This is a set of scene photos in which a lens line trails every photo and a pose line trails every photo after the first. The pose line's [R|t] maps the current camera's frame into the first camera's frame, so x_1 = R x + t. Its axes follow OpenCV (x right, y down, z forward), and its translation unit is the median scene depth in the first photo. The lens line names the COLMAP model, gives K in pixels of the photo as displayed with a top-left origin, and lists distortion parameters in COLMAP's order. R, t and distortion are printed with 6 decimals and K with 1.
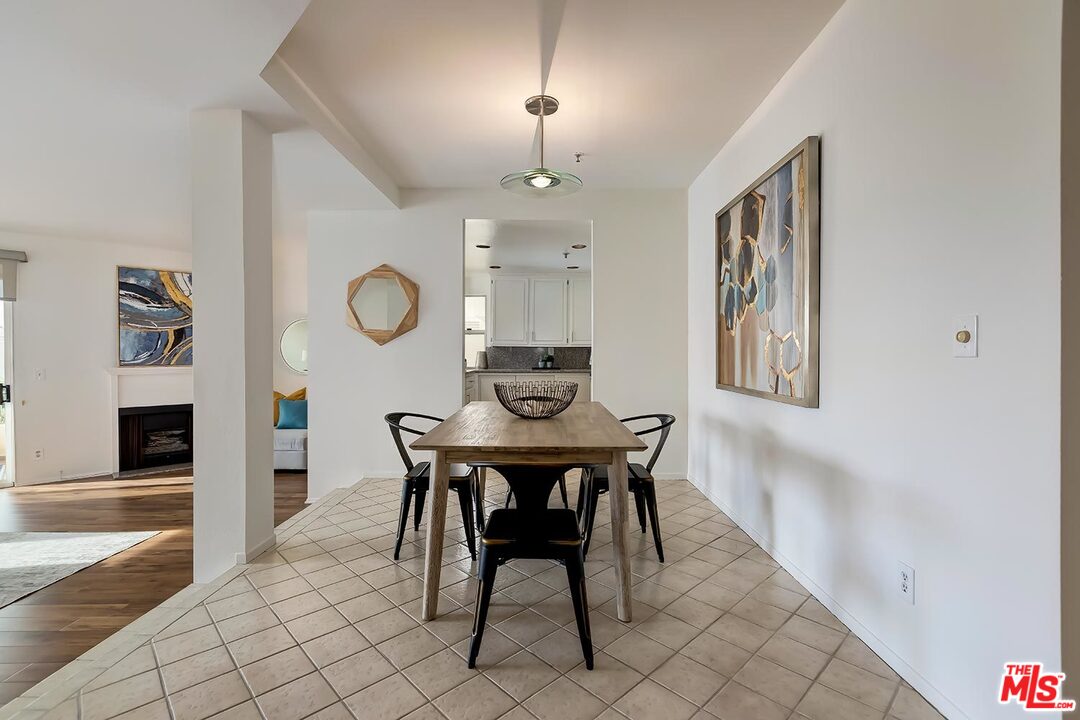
lens RADIAL K [[489.9, 0, 540.0], [0, 489.9, 360.0], [0, 0, 1]] dist [0.002862, -0.000030]
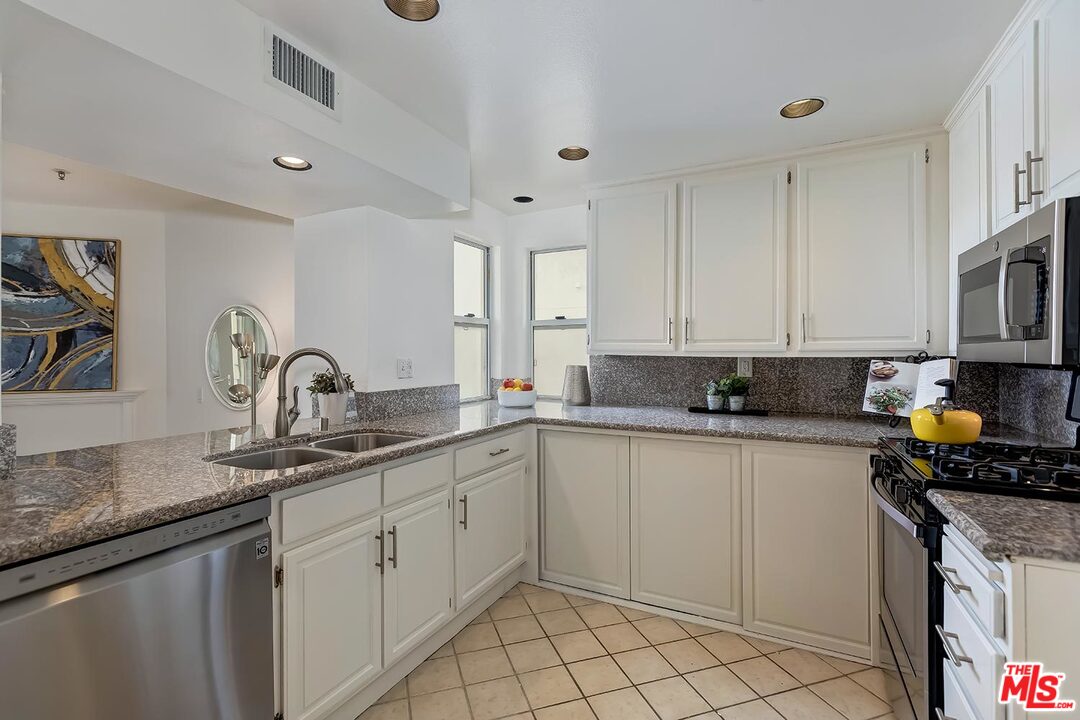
lens RADIAL K [[492.1, 0, 538.8], [0, 492.1, 353.2], [0, 0, 1]] dist [-0.000381, -0.000137]
pose [[0.895077, -0.001568, -0.445909, 0.065617], [-0.000971, 0.999985, -0.005465, -0.033866], [0.445911, 0.005324, 0.895062, 0.736577]]
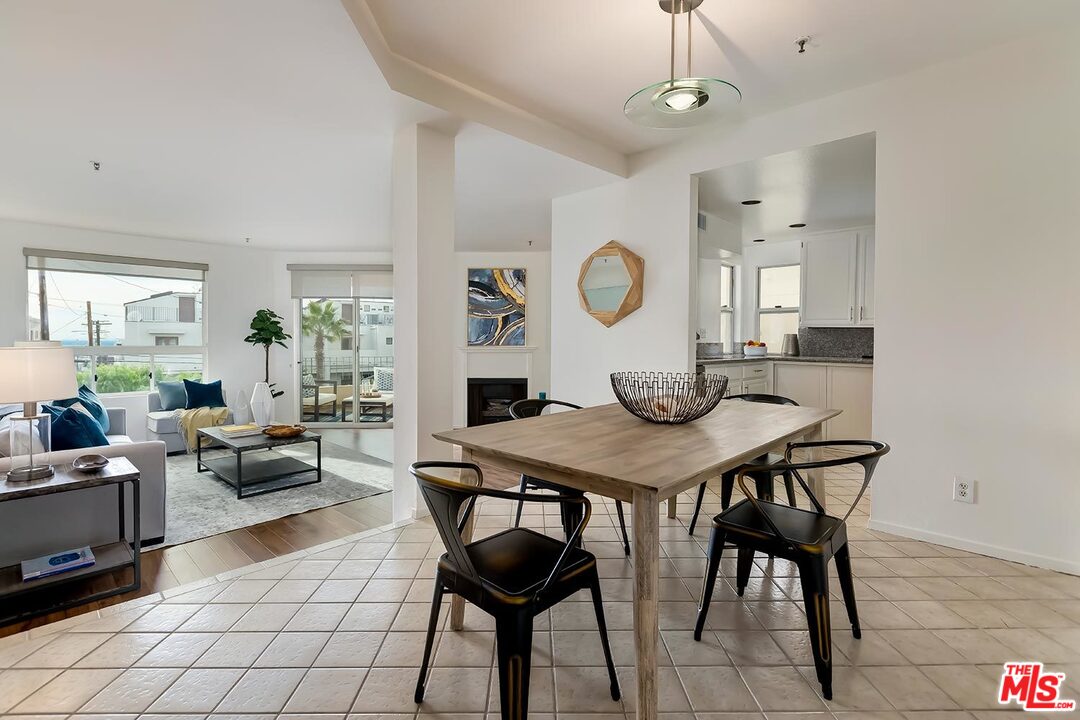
lens RADIAL K [[507.0, 0, 538.2], [0, 507.0, 348.0], [0, 0, 1]] dist [0.003011, -0.000097]
pose [[0.720395, 0.017462, -0.693345, 0.198777], [-0.011459, 0.999846, 0.013275, -0.001395], [0.693470, -0.001619, 0.720484, 0.157384]]
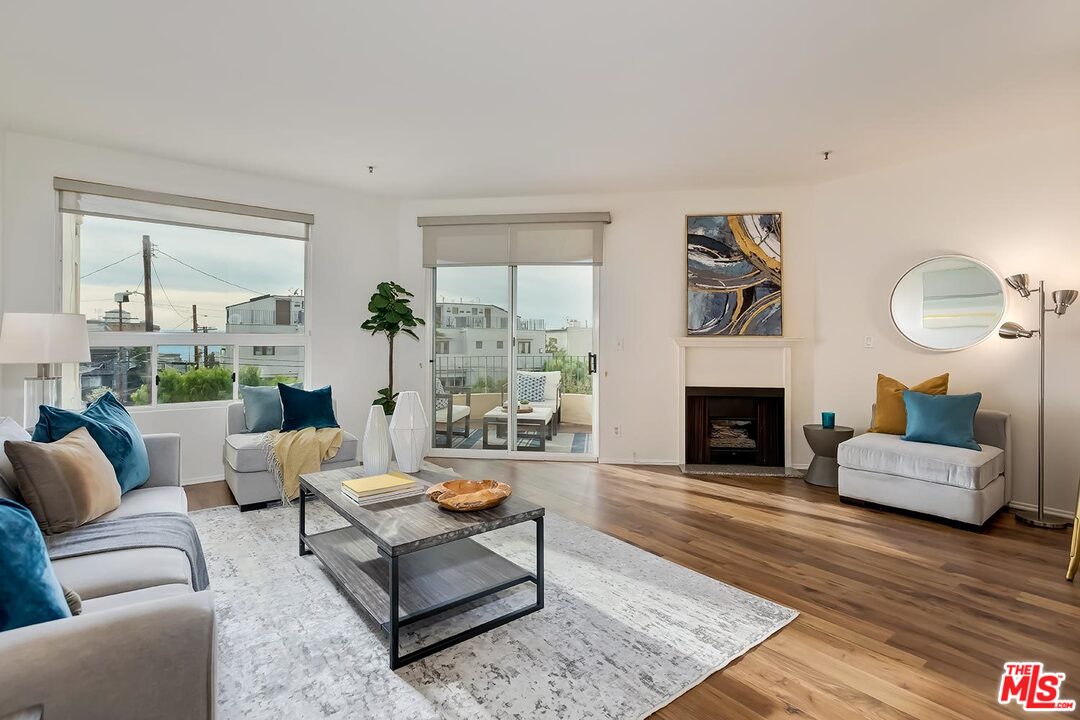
lens RADIAL K [[516.4, 0, 537.1], [0, 516.4, 346.3], [0, 0, 1]] dist [0.000430, 0.000255]
pose [[0.611067, 0.006969, -0.791548, -0.310466], [-0.012847, 0.999917, -0.001114, 0.032892], [0.791475, 0.010850, 0.611106, 0.259011]]
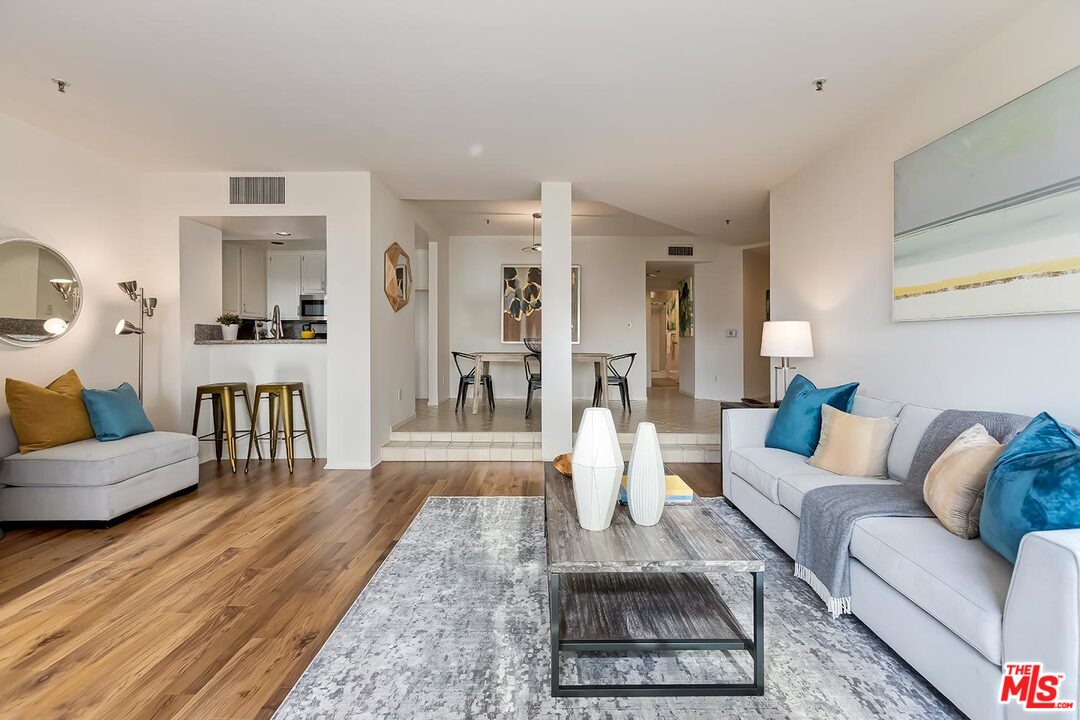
lens RADIAL K [[493.1, 0, 558.6], [0, 493.1, 339.2], [0, 0, 1]] dist [0.000574, -0.000546]
pose [[-0.020284, 0.005700, 0.999778, -1.112971], [0.015279, 0.999869, -0.005390, 0.034961], [-0.999677, 0.015167, -0.020369, 0.497971]]
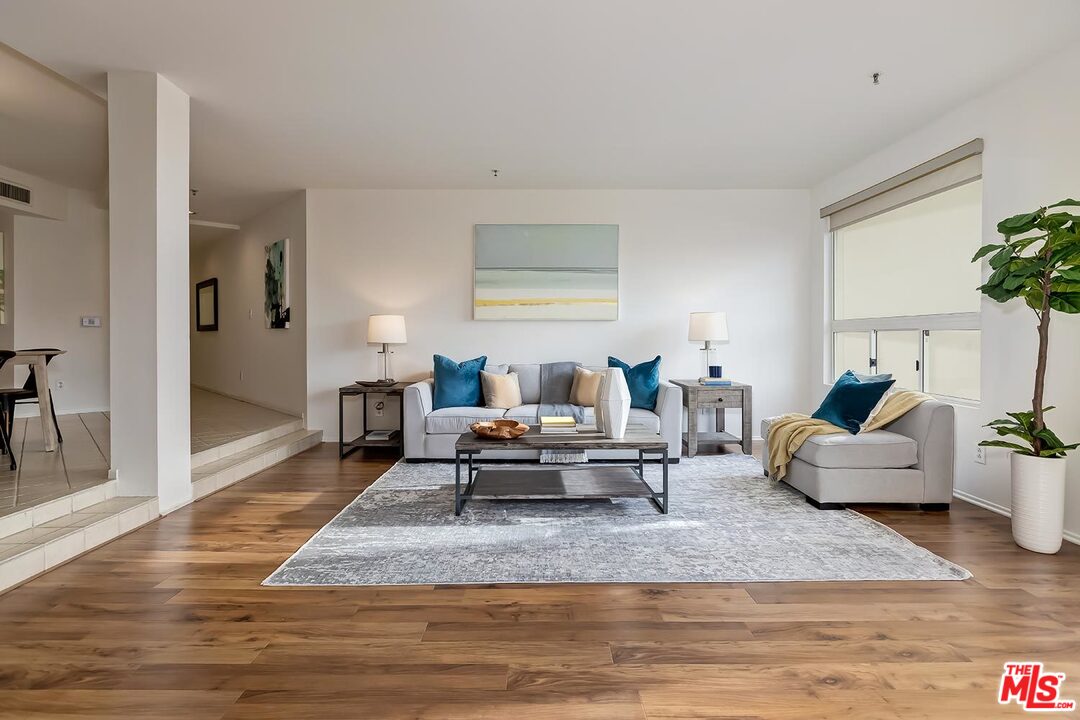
lens RADIAL K [[495.1, 0, 540.1], [0, 495.1, 336.4], [0, 0, 1]] dist [0.000895, -0.000196]
pose [[-0.999846, 0.002236, -0.017418, -0.694090], [0.002053, 0.999942, 0.010534, 0.038719], [0.017440, 0.010497, -0.999793, 1.018035]]
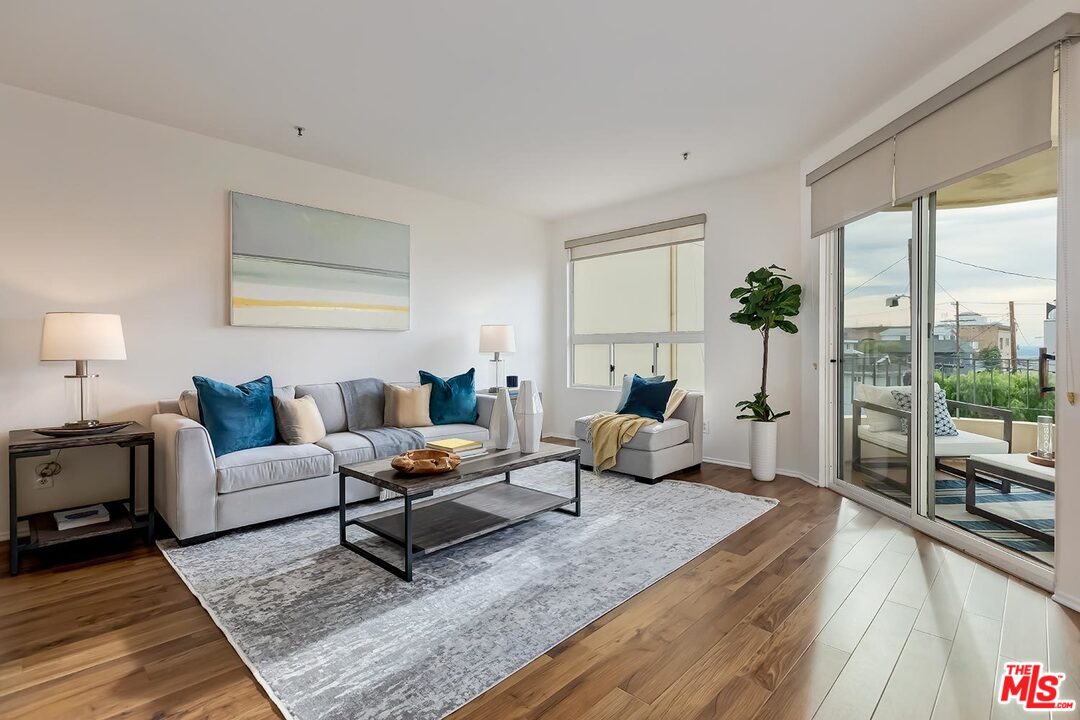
lens RADIAL K [[507.0, 0, 538.2], [0, 507.0, 348.0], [0, 0, 1]] dist [0.003011, -0.000097]
pose [[-0.695667, 0.004491, -0.718351, -0.397549], [-0.003530, 0.999947, 0.009670, 0.039231], [0.718356, 0.009263, -0.695614, 0.858208]]
